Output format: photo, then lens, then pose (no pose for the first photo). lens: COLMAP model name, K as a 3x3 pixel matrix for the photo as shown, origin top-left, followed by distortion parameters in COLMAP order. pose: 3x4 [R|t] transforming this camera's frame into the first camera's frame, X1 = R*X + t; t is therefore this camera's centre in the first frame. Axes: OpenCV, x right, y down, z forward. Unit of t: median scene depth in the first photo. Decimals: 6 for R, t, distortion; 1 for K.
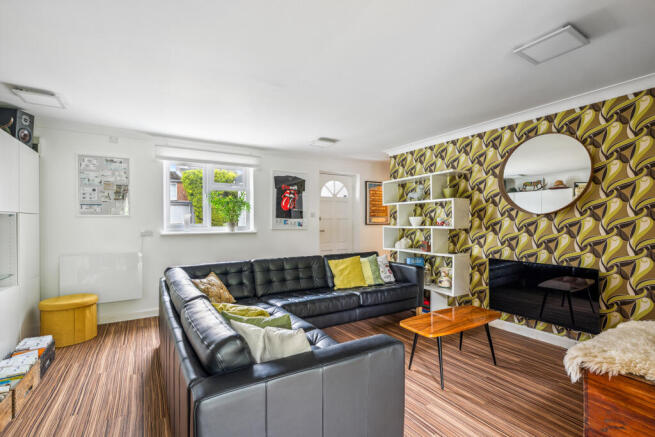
lens RADIAL K [[297.3, 0, 329.2], [0, 297.3, 221.1], [0, 0, 1]] dist [-0.002025, -0.000211]
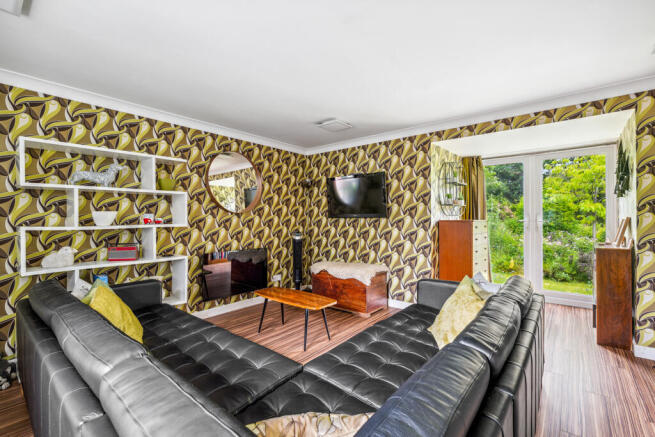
lens RADIAL K [[297.3, 0, 329.5], [0, 297.3, 218.0], [0, 0, 1]] dist [-0.002025, -0.000211]
pose [[-0.322586, -0.000498, 0.946540, -0.635476], [-0.002212, 0.999998, -0.000227, -0.001751], [-0.946538, -0.002167, -0.322586, 0.991745]]
